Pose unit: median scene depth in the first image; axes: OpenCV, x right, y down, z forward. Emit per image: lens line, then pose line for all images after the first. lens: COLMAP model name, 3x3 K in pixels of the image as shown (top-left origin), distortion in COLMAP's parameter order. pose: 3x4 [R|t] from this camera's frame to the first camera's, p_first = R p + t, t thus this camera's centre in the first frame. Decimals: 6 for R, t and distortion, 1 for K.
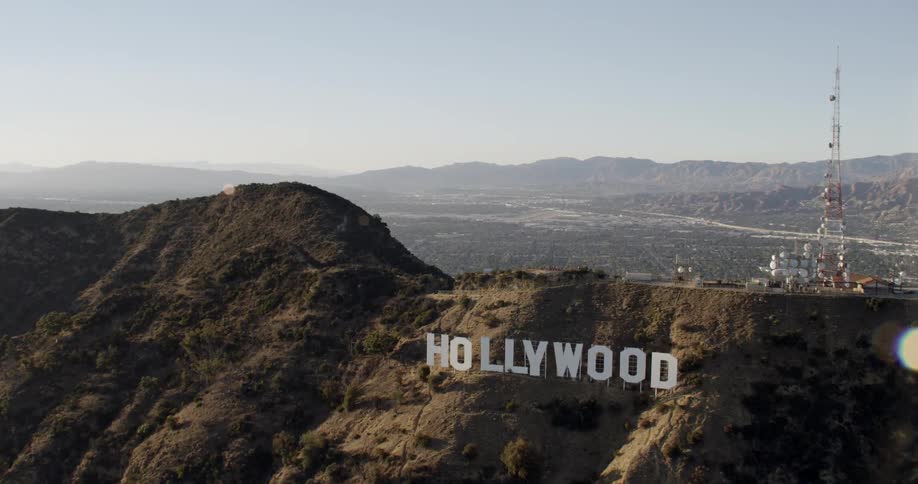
lens RADIAL K [[964.3, 0, 470.0], [0, 964.3, 224.8], [0, 0, 1]] dist [-0.152291, 0.007966]
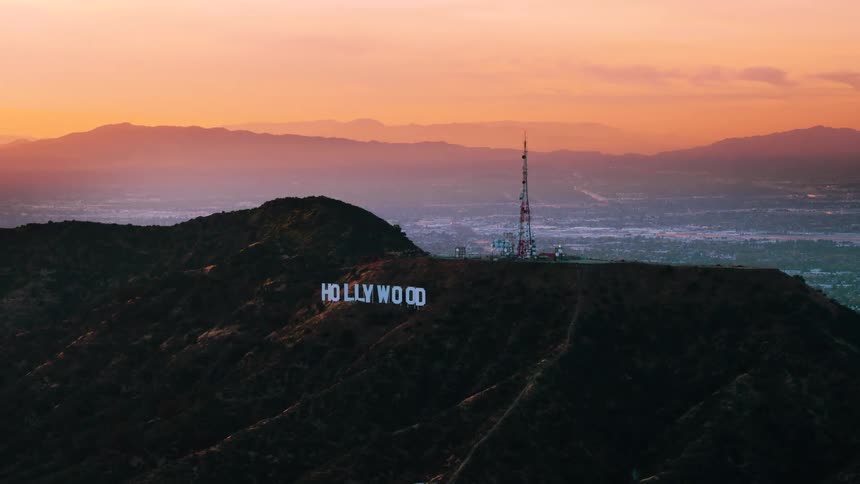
lens RADIAL K [[2257.8, 0, 430.0], [0, 2257.8, 242.0], [0, 0, 1]] dist [0.063855, 0.398386]
pose [[0.969786, -0.004940, -0.243907, 1.313515], [0.002719, 0.999952, -0.009441, 0.077332], [0.243942, 0.008493, 0.969753, -3.438276]]
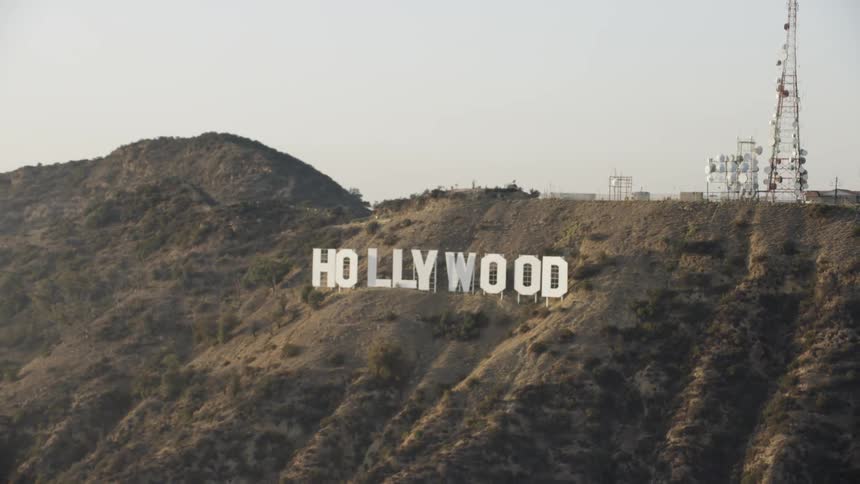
lens RADIAL K [[2225.5, 0, 430.0], [0, 2225.5, 242.0], [0, 0, 1]] dist [0.710112, 0.568720]
pose [[0.990732, 0.013152, -0.135194, 0.349294], [-0.019182, 0.998874, -0.043396, 0.201430], [0.134471, 0.045588, 0.989868, -1.032522]]
